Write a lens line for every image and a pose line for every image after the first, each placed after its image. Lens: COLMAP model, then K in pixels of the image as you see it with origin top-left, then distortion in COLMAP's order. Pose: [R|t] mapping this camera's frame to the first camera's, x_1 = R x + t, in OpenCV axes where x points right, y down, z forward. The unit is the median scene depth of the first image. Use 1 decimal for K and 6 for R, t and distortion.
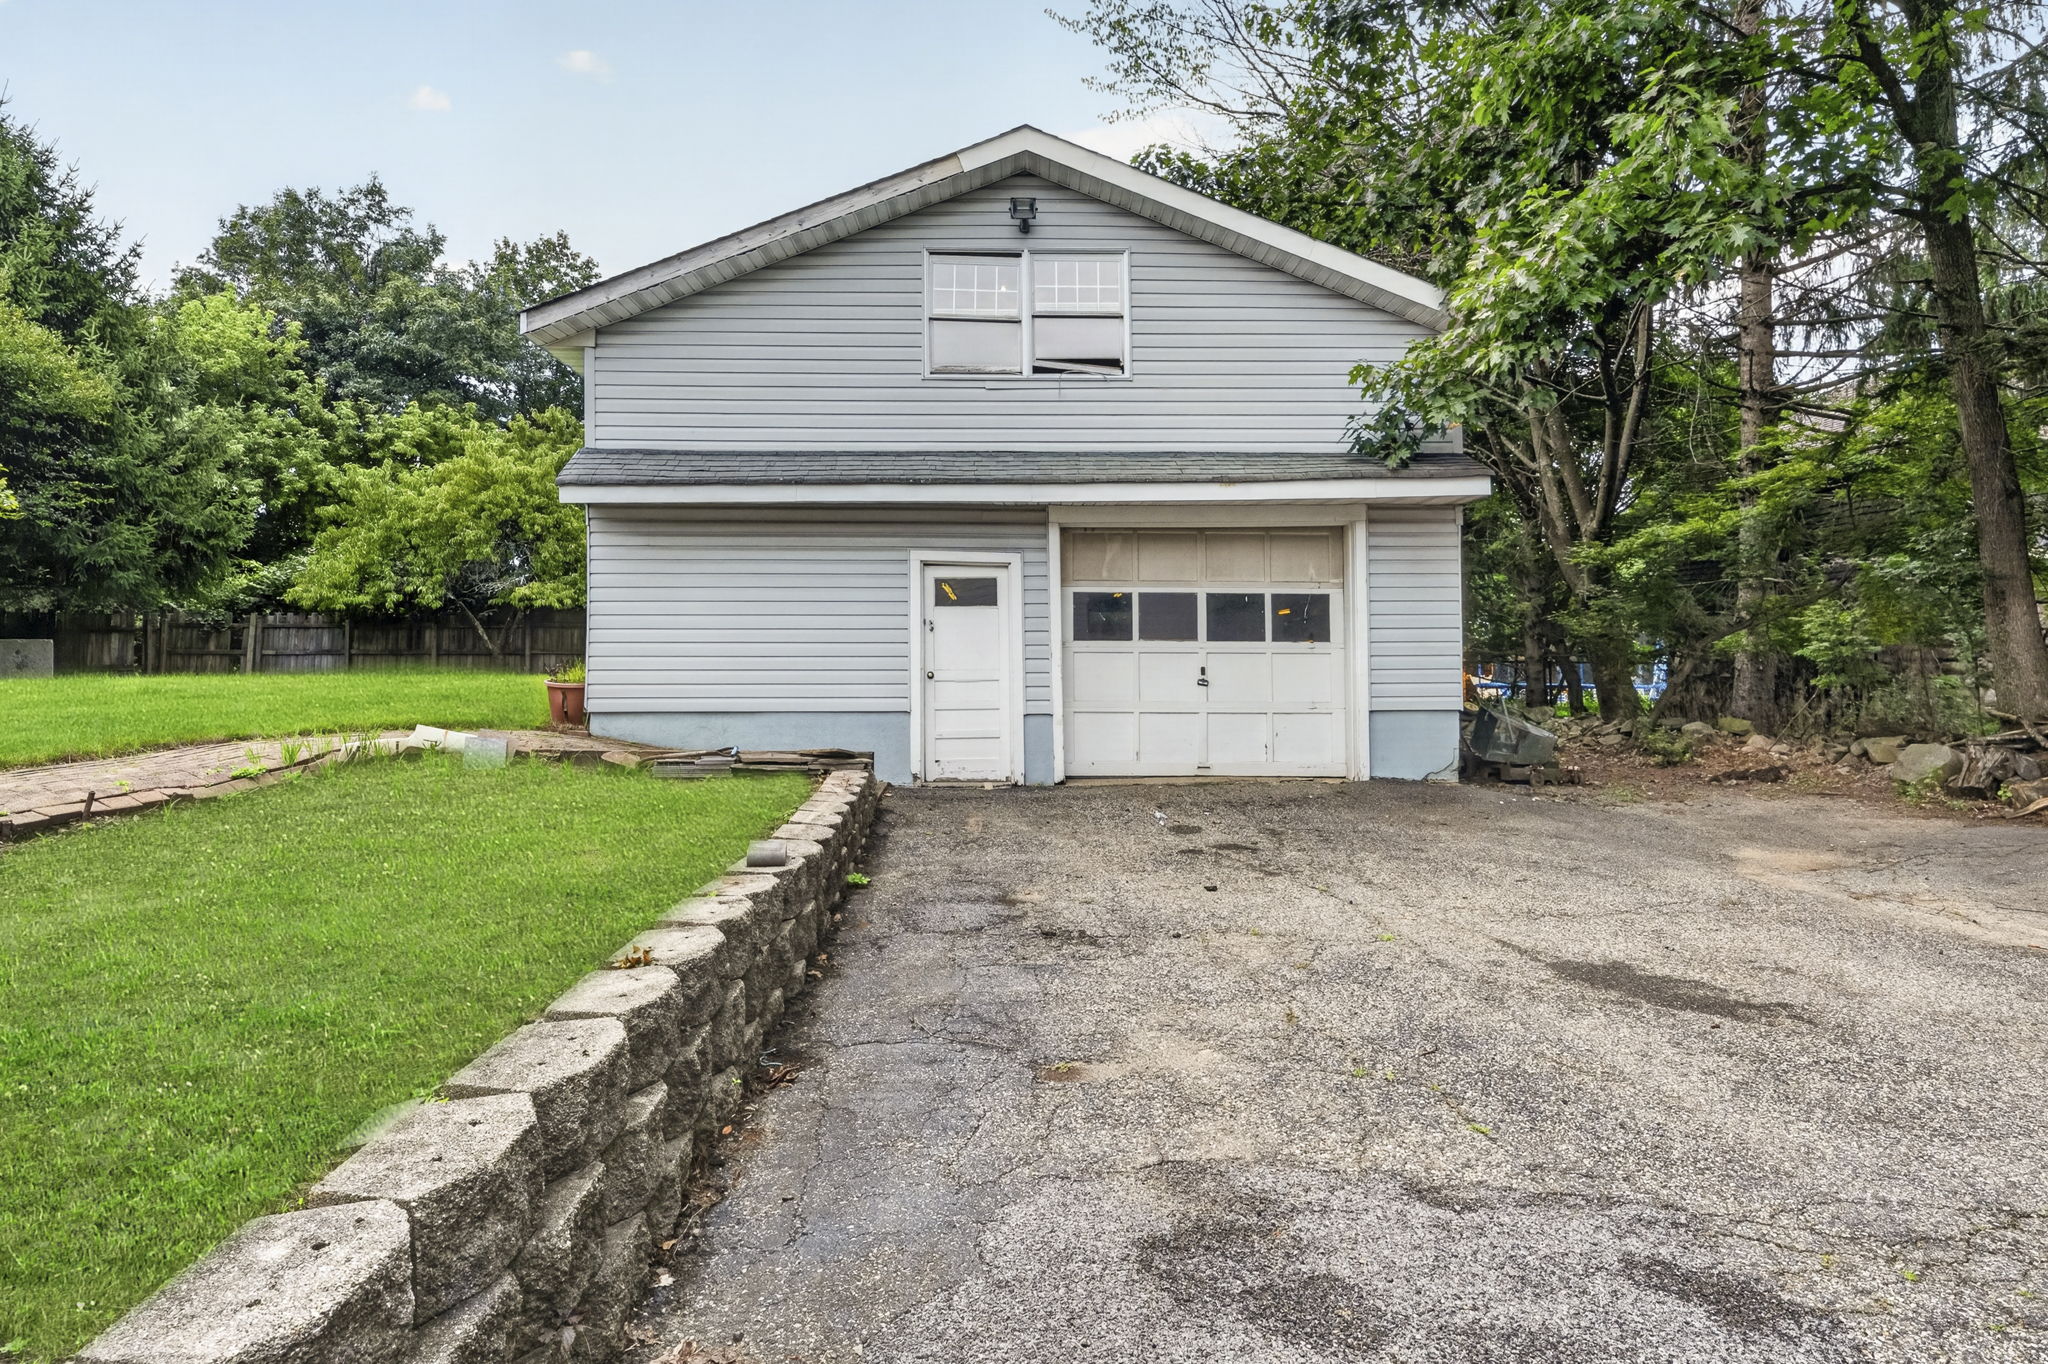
lens RADIAL K [[1135.6, 0, 1023.8], [0, 1135.6, 619.4], [0, 0, 1]] dist [0.002502, 0.000569]
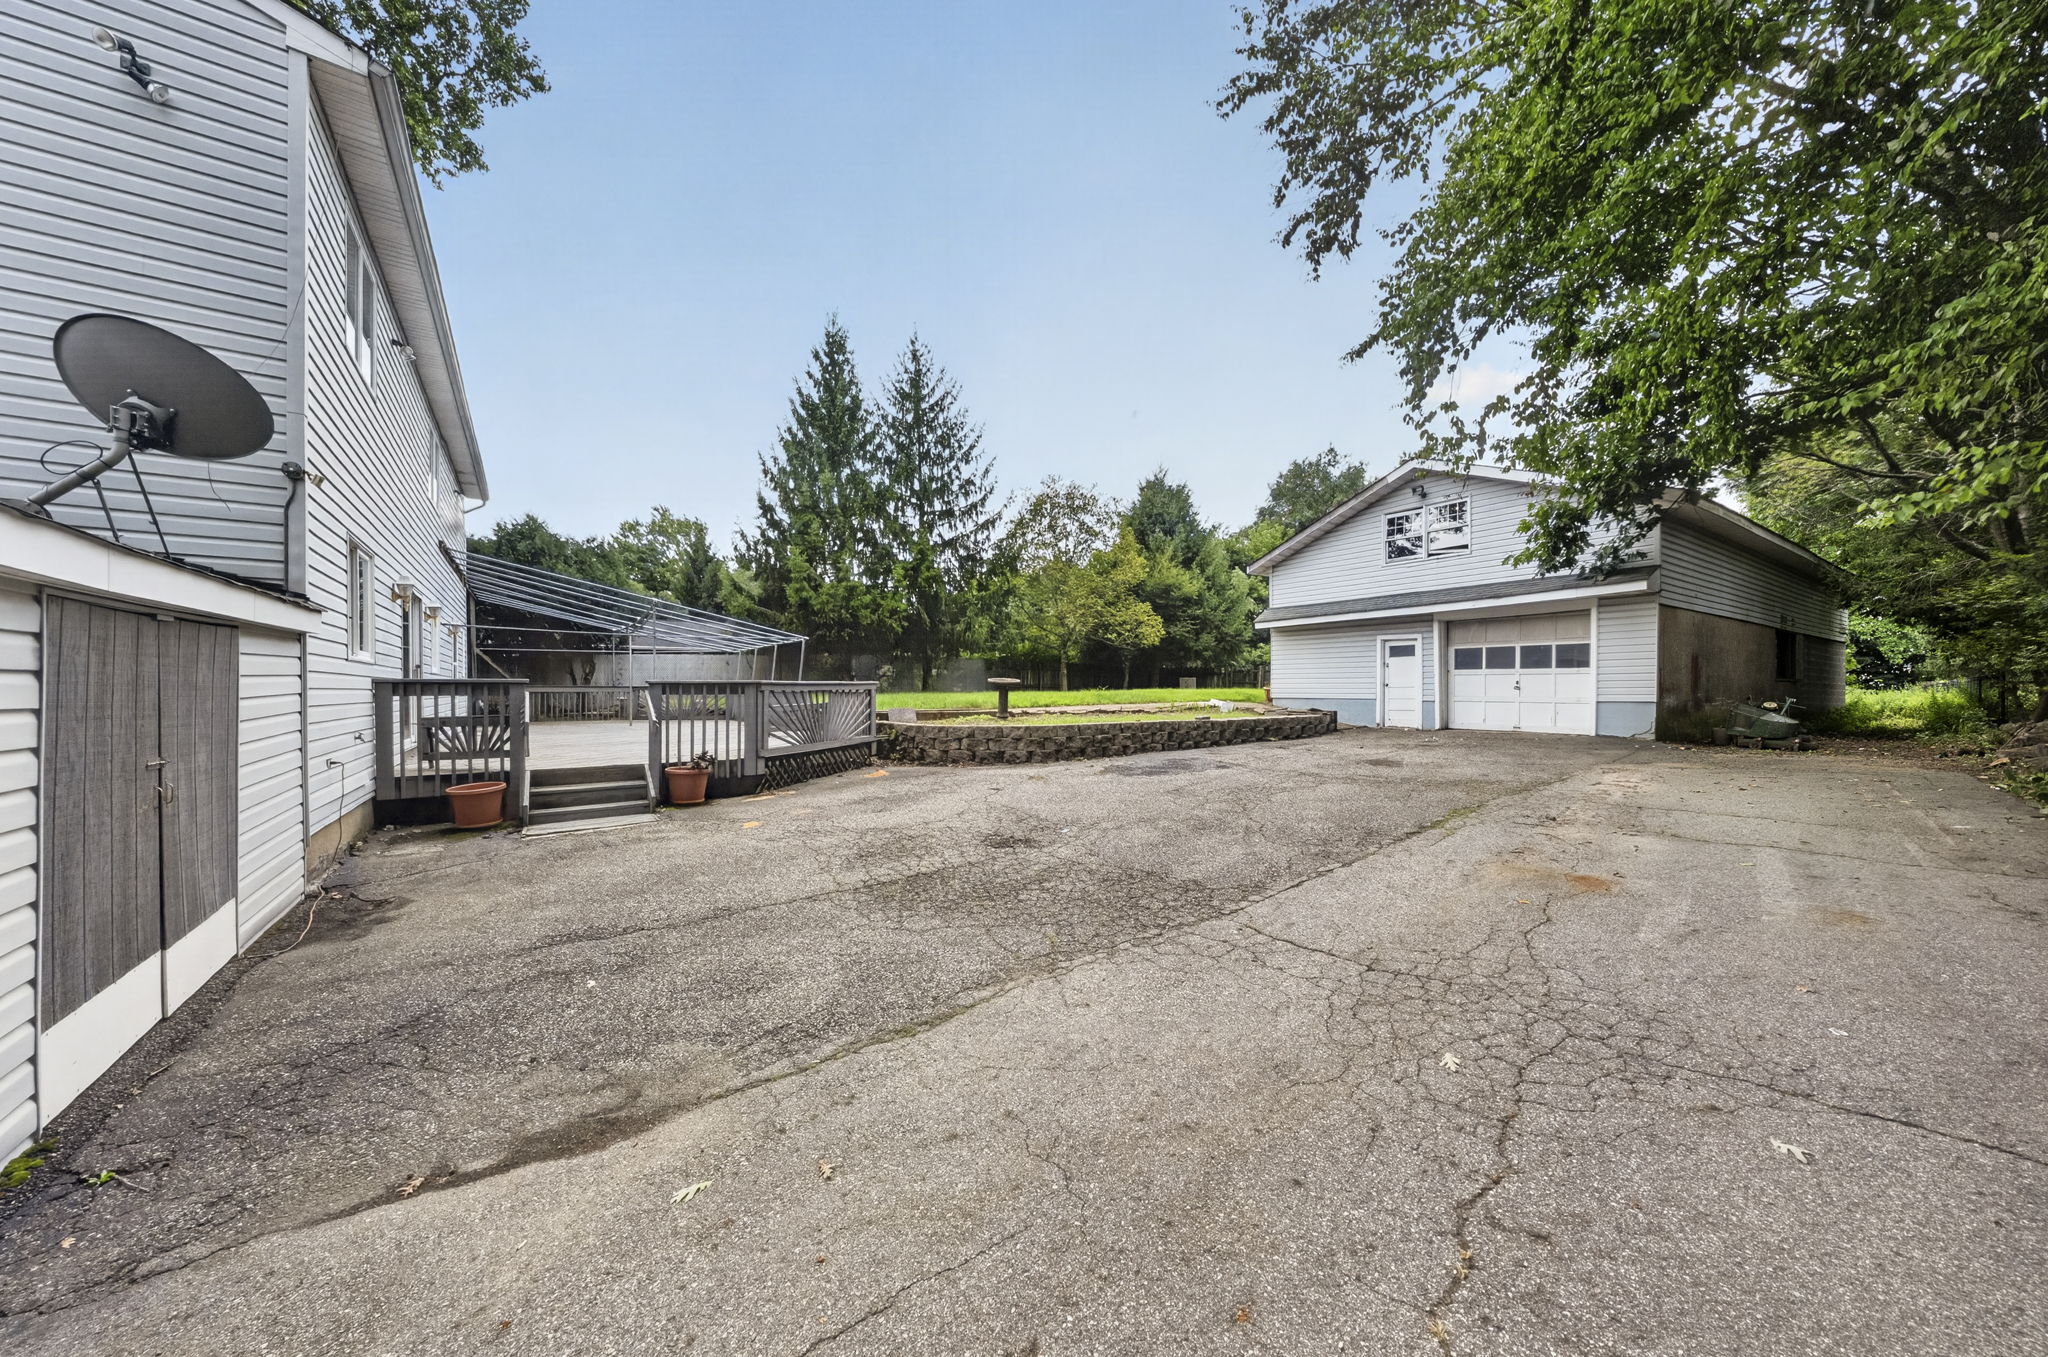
lens RADIAL K [[707.7, 0, 1024.0], [0, 707.7, 678.5], [0, 0, 1]] dist [0.001014, 0.000098]
pose [[0.525469, -0.013841, -0.850700, 0.799380], [0.030284, 0.999538, 0.002443, 0.006407], [0.850274, -0.027046, 0.525645, -0.482955]]
